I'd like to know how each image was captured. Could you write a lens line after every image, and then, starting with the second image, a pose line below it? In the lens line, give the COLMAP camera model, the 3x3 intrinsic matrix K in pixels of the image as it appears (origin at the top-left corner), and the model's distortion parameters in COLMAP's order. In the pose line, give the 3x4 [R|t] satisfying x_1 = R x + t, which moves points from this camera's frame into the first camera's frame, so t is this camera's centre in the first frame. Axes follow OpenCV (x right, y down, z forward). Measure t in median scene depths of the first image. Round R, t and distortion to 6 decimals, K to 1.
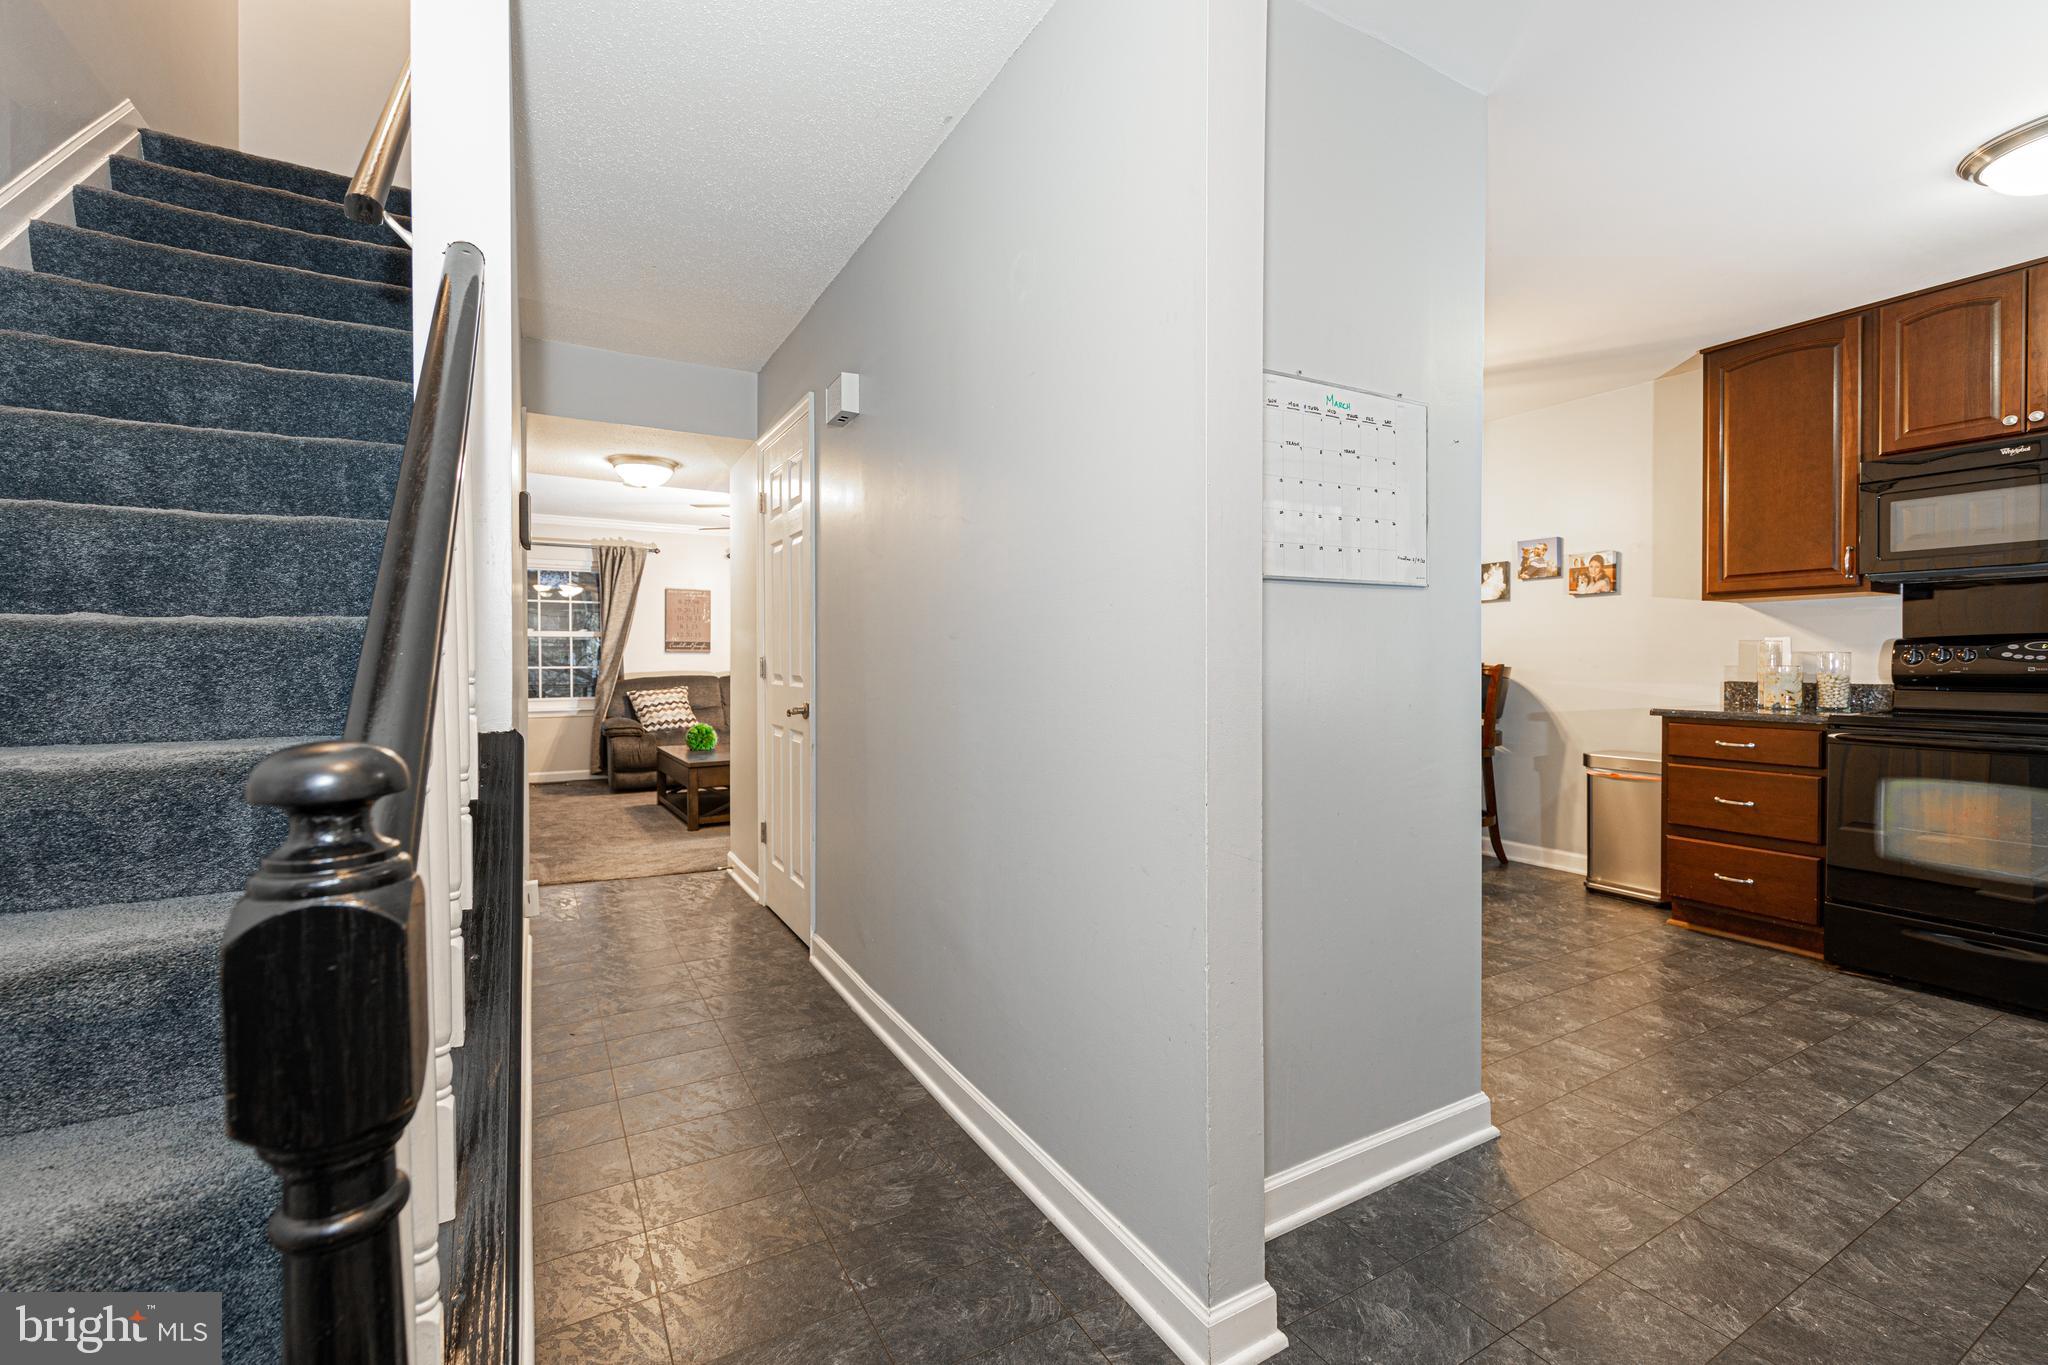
lens RADIAL K [[888.5, 0, 1024.0], [0, 888.5, 682.5], [0, 0, 1]] dist [0.001515, 0.000356]
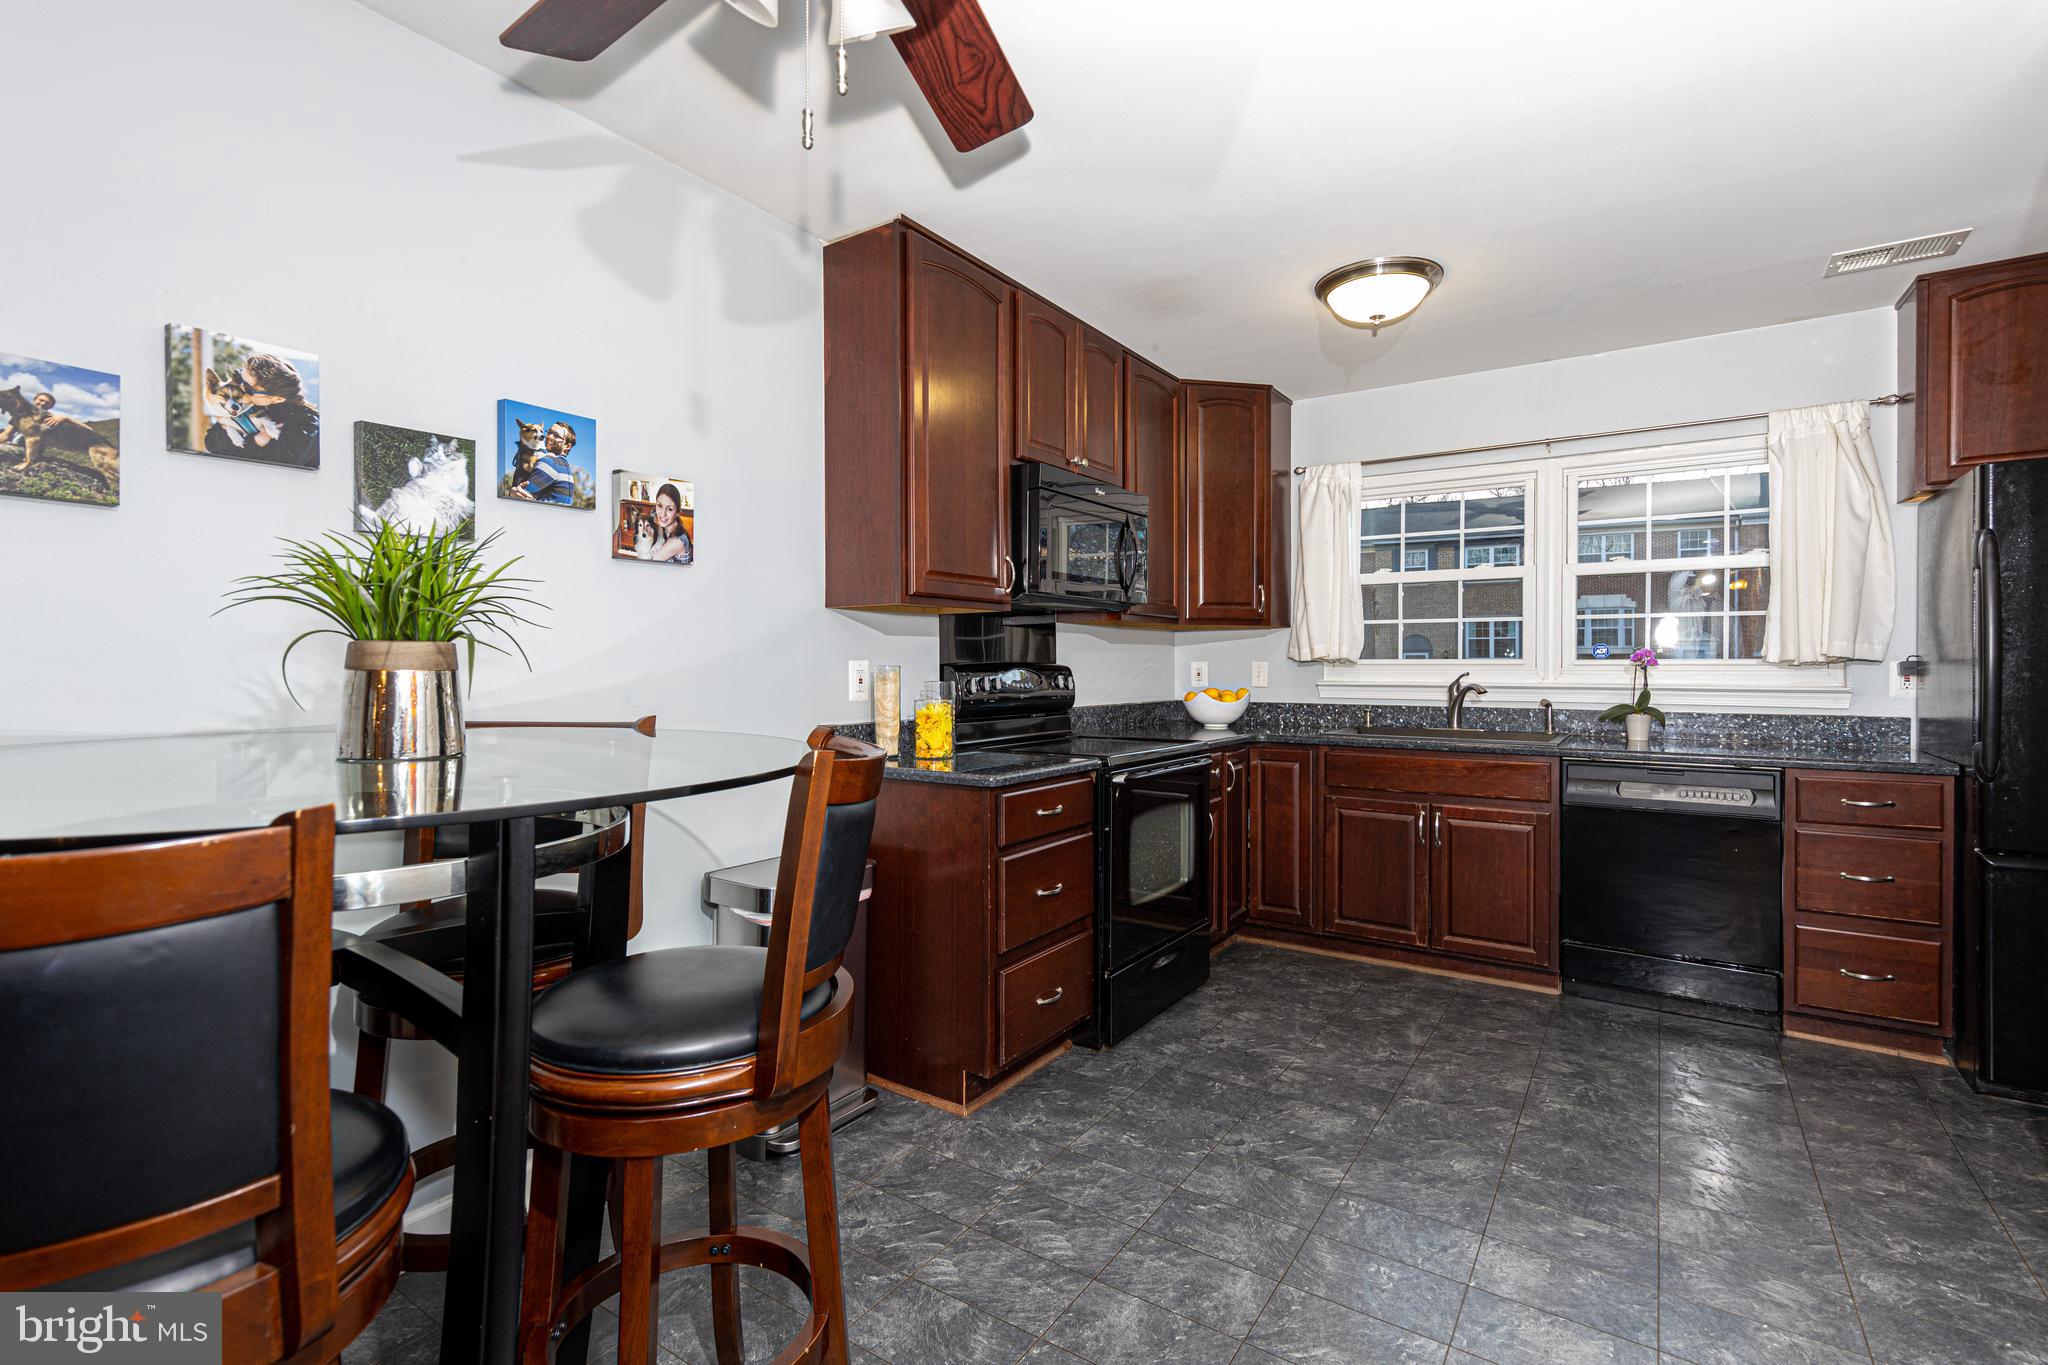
lens RADIAL K [[948.6, 0, 1029.3], [0, 948.6, 665.0], [0, 0, 1]] dist [0.002257, 0.000296]
pose [[-0.444833, -0.001655, 0.895612, 0.141223], [0.017747, 0.999786, 0.010662, -0.074965], [-0.895438, 0.020637, -0.444708, 1.736088]]
